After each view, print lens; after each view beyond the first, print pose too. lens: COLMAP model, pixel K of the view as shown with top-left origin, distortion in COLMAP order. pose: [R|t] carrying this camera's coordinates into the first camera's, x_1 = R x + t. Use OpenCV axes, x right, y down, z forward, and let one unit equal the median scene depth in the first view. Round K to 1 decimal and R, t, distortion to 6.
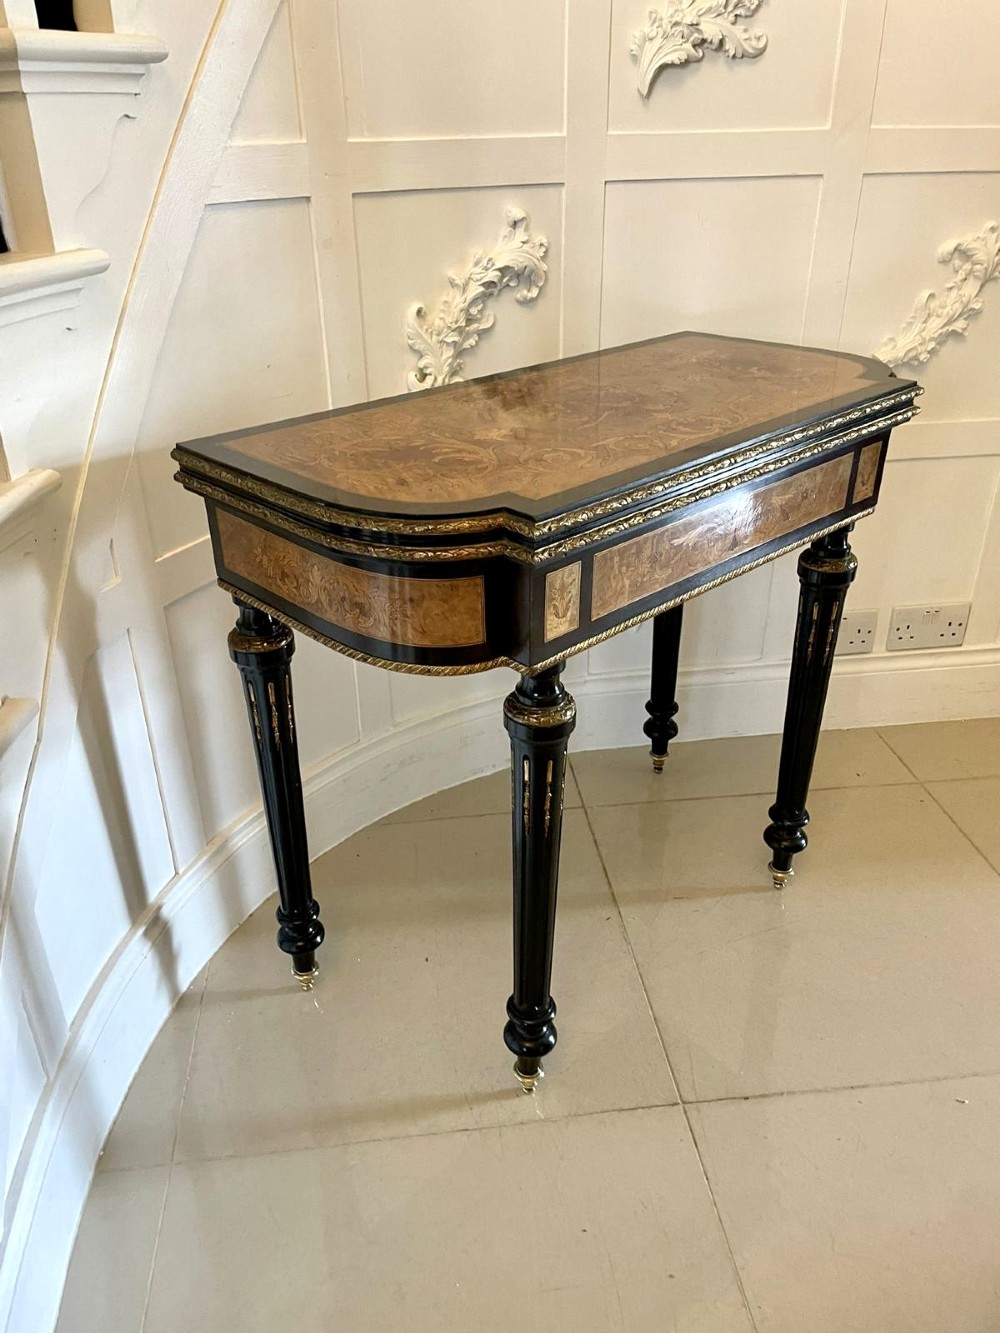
lens RADIAL K [[1022.9, 0, 497.2], [0, 1022.9, 654.7], [0, 0, 1]] dist [0.075208, -0.115035]
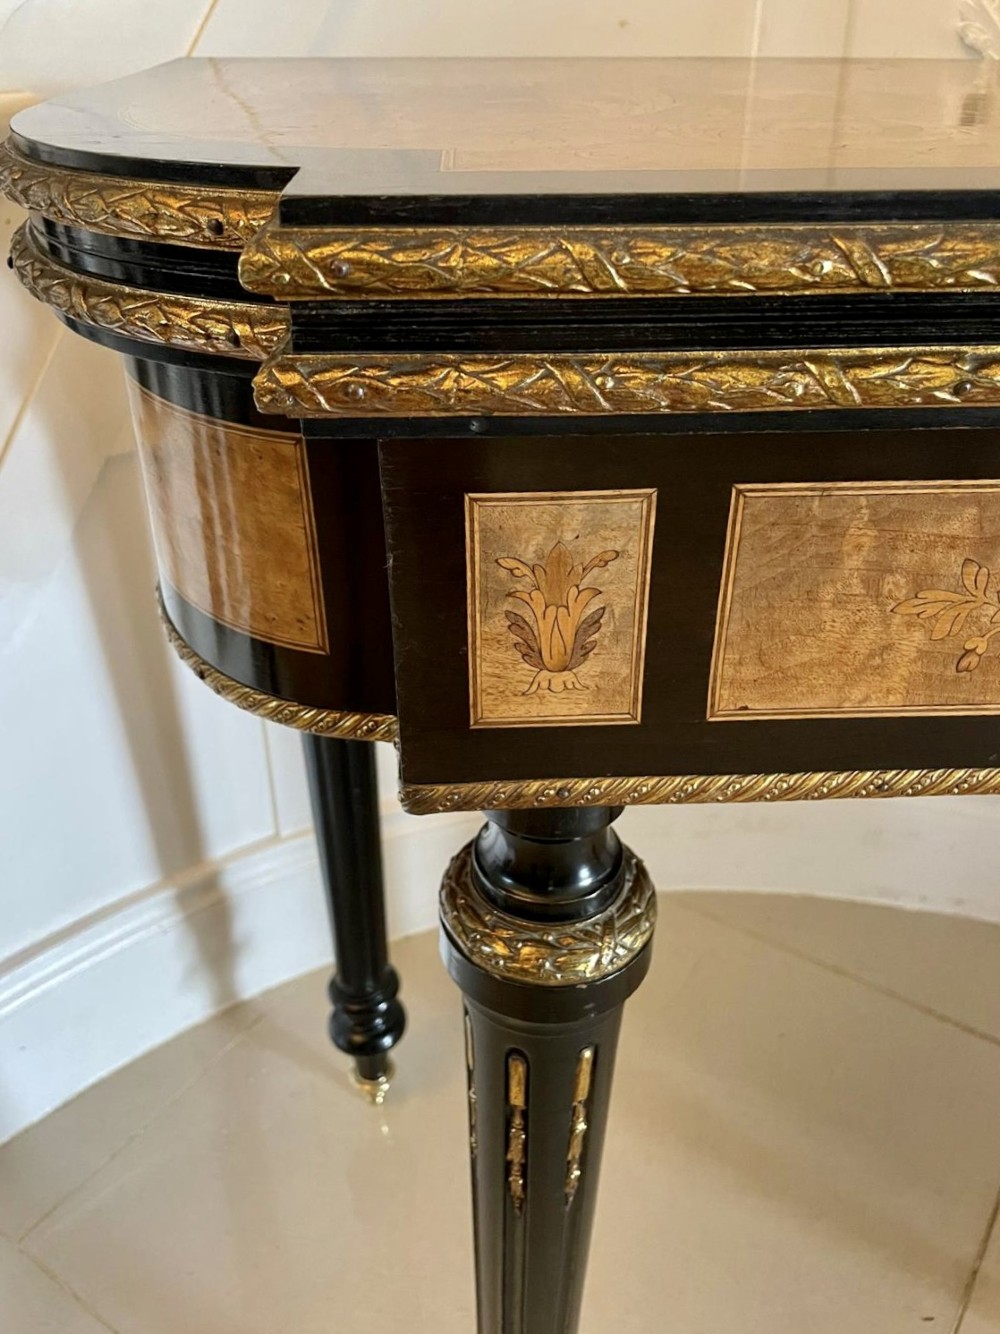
lens RADIAL K [[1110.0, 0, 505.6], [0, 1110.0, 656.9], [0, 0, 1]] dist [0.034657, -0.022651]
pose [[0.756331, 0.352605, -0.551029, 0.142913], [-0.312326, 0.934740, 0.169451, -0.056295], [0.574818, 0.043940, 0.817101, 0.482760]]
